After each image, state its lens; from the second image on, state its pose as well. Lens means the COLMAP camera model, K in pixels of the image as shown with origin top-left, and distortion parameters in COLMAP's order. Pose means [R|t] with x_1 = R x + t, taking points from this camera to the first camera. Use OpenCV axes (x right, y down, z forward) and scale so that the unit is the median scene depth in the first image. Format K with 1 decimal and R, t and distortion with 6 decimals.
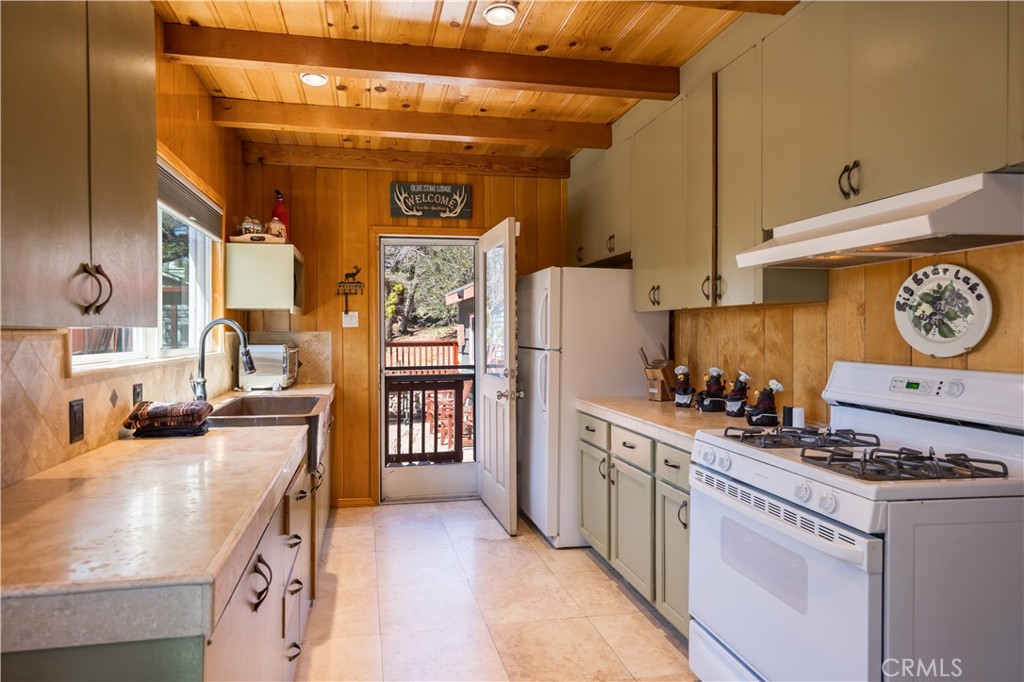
lens RADIAL K [[597.9, 0, 506.1], [0, 597.9, 338.9], [0, 0, 1]] dist [0.006687, 0.000055]
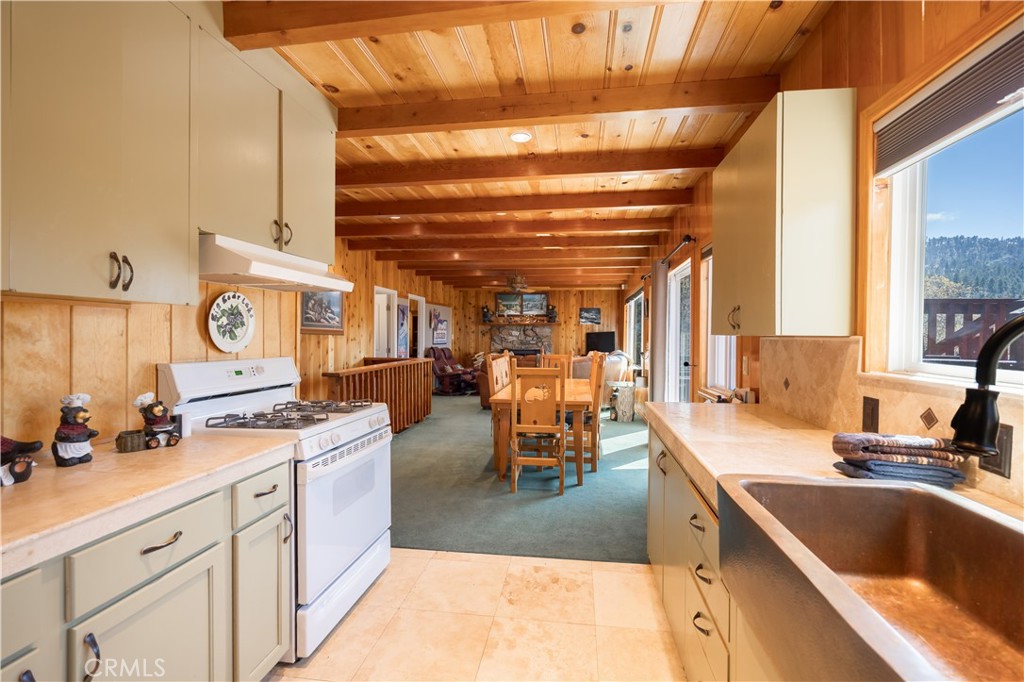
lens RADIAL K [[470.7, 0, 507.7], [0, 470.7, 339.9], [0, 0, 1]] dist [-0.000989, -0.000105]
pose [[-0.928004, -0.006660, 0.372511, -0.349696], [0.000560, 0.999814, 0.019270, -0.024247], [-0.372570, 0.018091, -0.927828, 1.769860]]
